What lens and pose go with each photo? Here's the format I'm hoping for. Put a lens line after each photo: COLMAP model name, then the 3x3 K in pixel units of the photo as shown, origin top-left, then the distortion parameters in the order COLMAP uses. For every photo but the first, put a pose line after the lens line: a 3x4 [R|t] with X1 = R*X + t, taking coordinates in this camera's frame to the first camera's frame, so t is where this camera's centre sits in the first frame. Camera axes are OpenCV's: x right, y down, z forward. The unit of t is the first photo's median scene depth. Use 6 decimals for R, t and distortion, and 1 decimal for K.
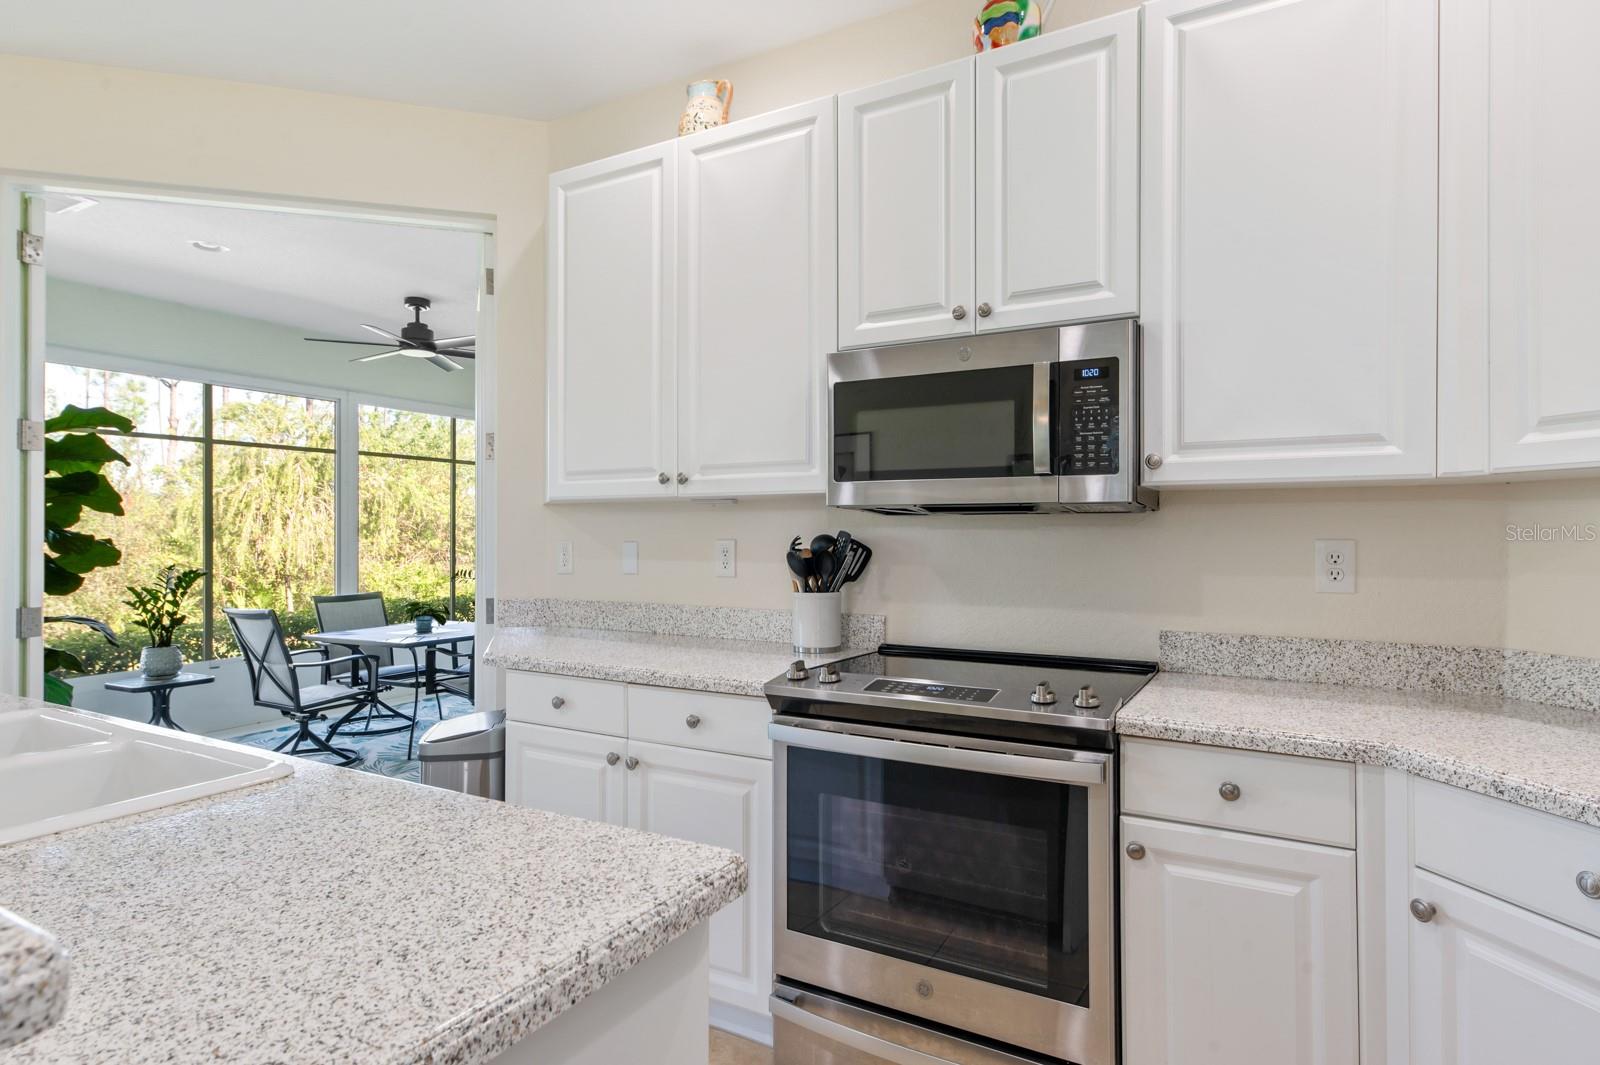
lens RADIAL K [[861.2, 0, 803.5], [0, 861.2, 537.6], [0, 0, 1]] dist [0.003664, 0.000409]
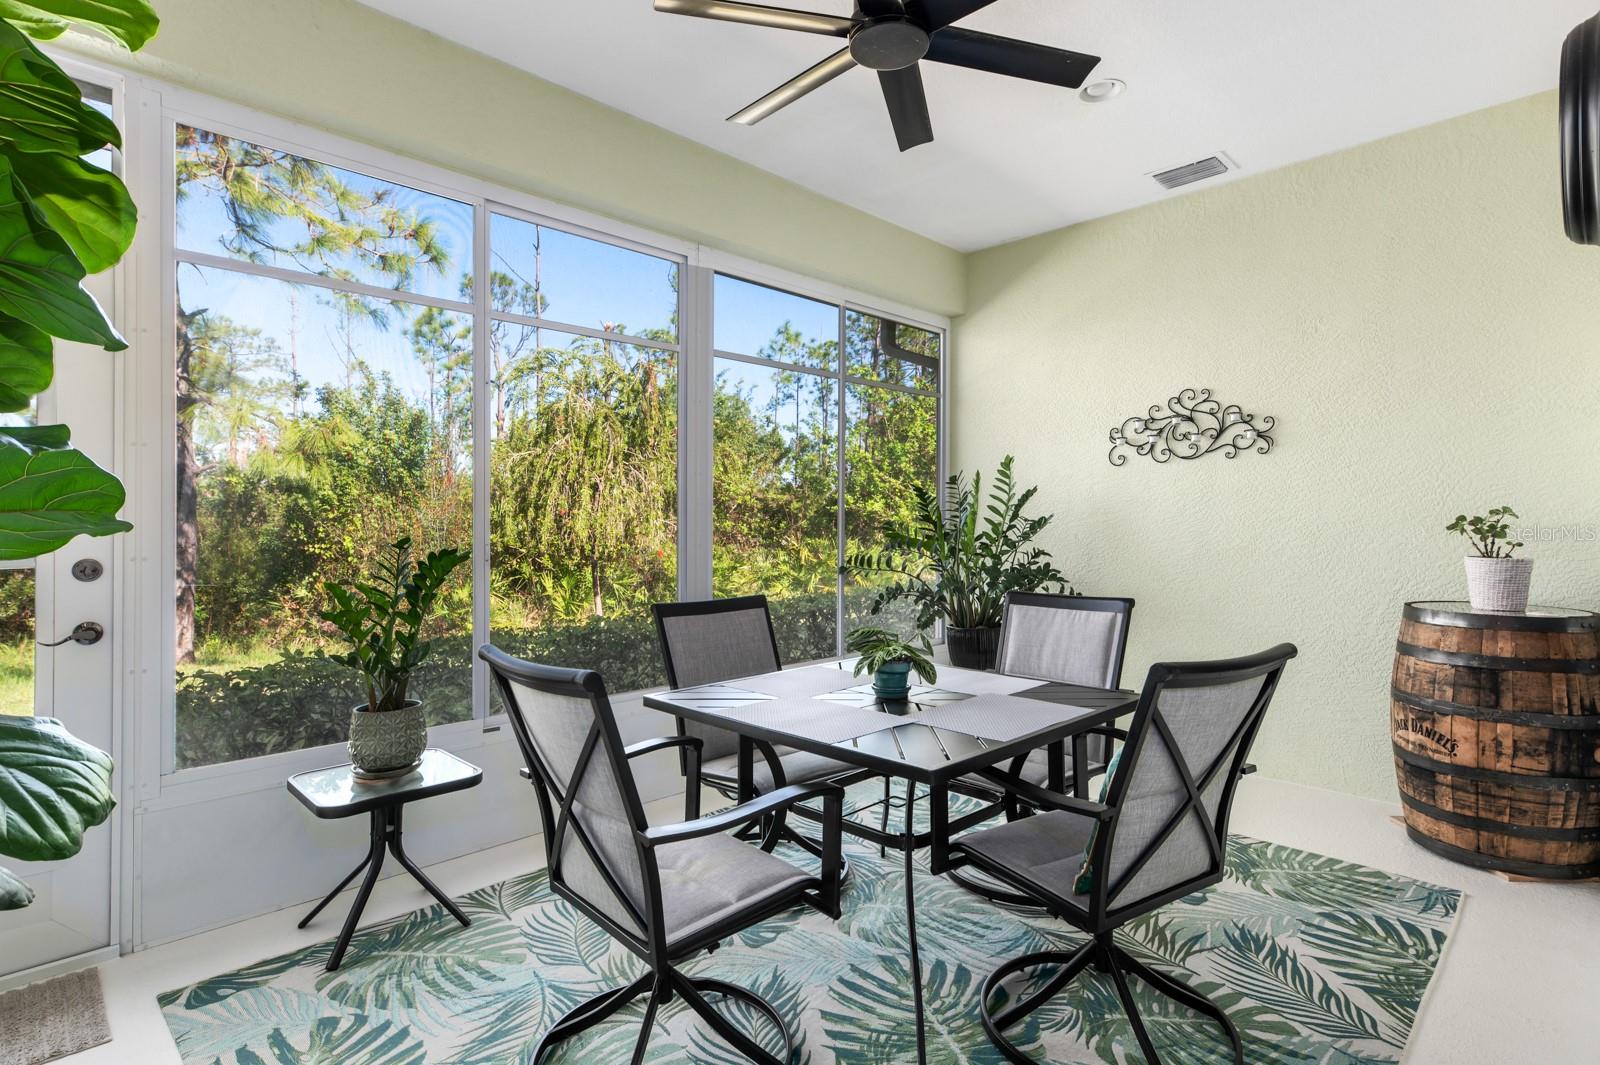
lens RADIAL K [[808.6, 0, 795.3], [0, 808.6, 516.7], [0, 0, 1]] dist [0.000510, 0.000624]
pose [[0.959105, 0.001502, -0.283047, -0.889996], [-0.004557, 0.999938, -0.010136, 0.051175], [0.283015, 0.011012, 0.959052, 1.415569]]
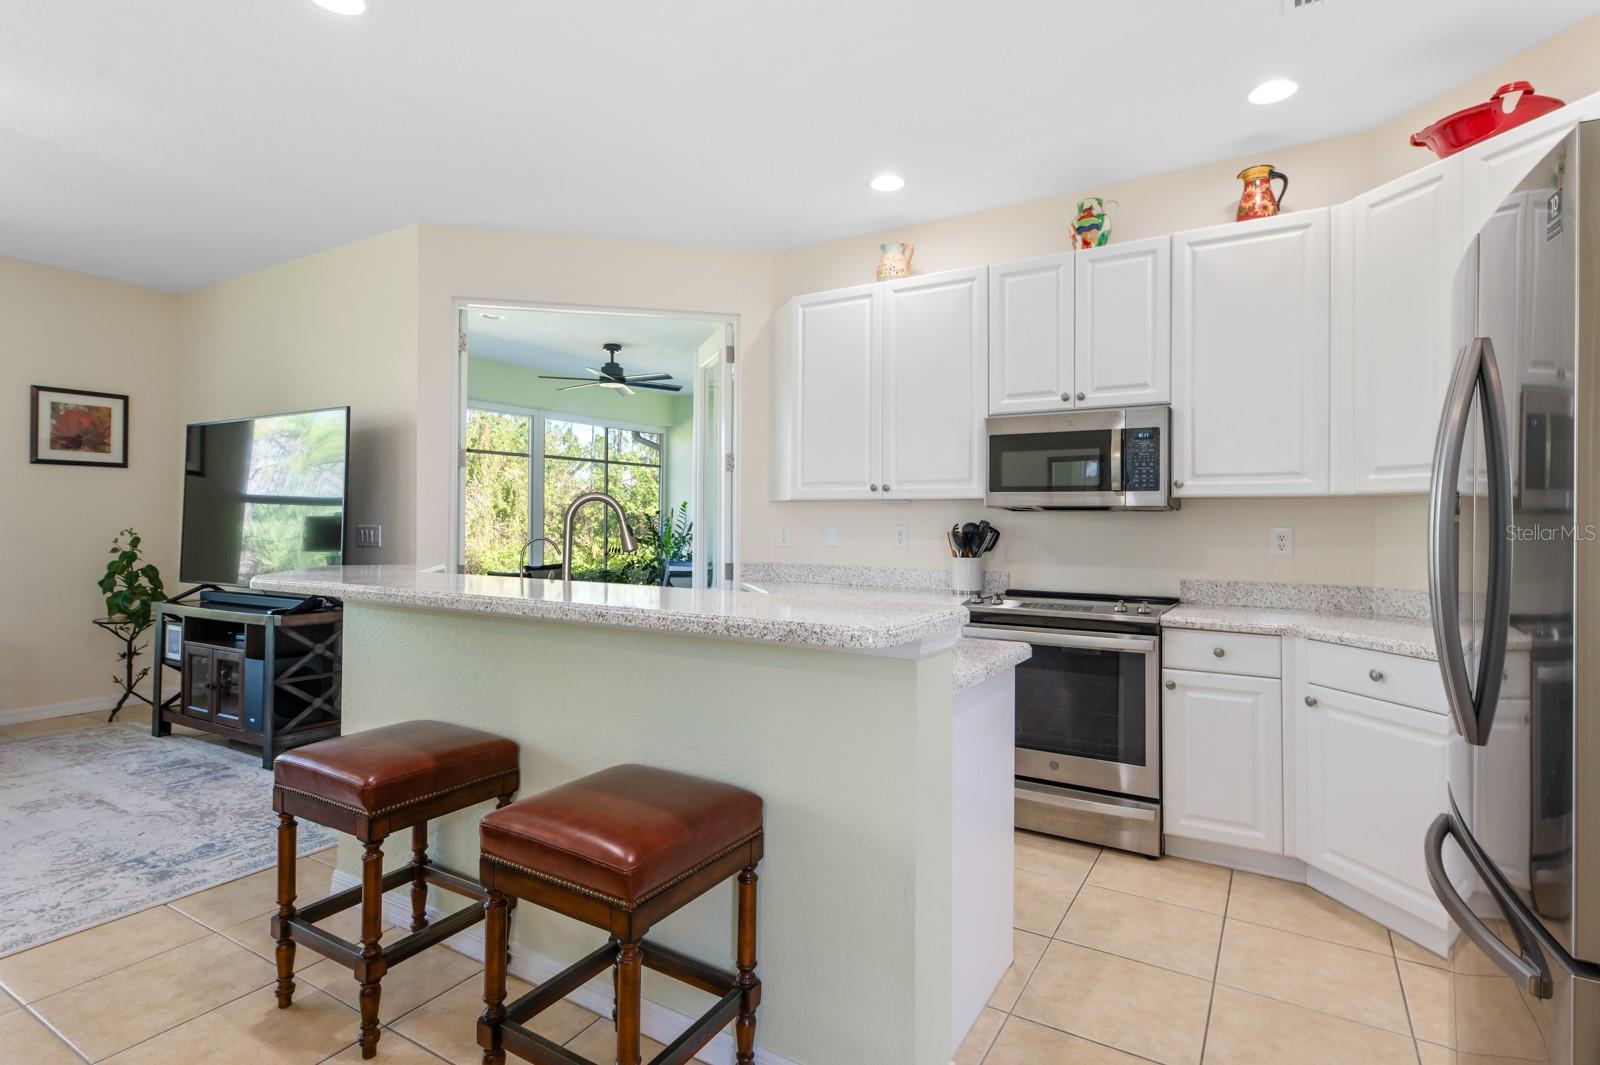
lens RADIAL K [[808.6, 0, 795.3], [0, 808.6, 516.7], [0, 0, 1]] dist [0.000510, 0.000624]
pose [[0.999227, 0.005370, -0.038935, -0.270616], [-0.005700, 0.999949, -0.008371, 0.000436], [0.038888, 0.008587, 0.999207, -0.595201]]
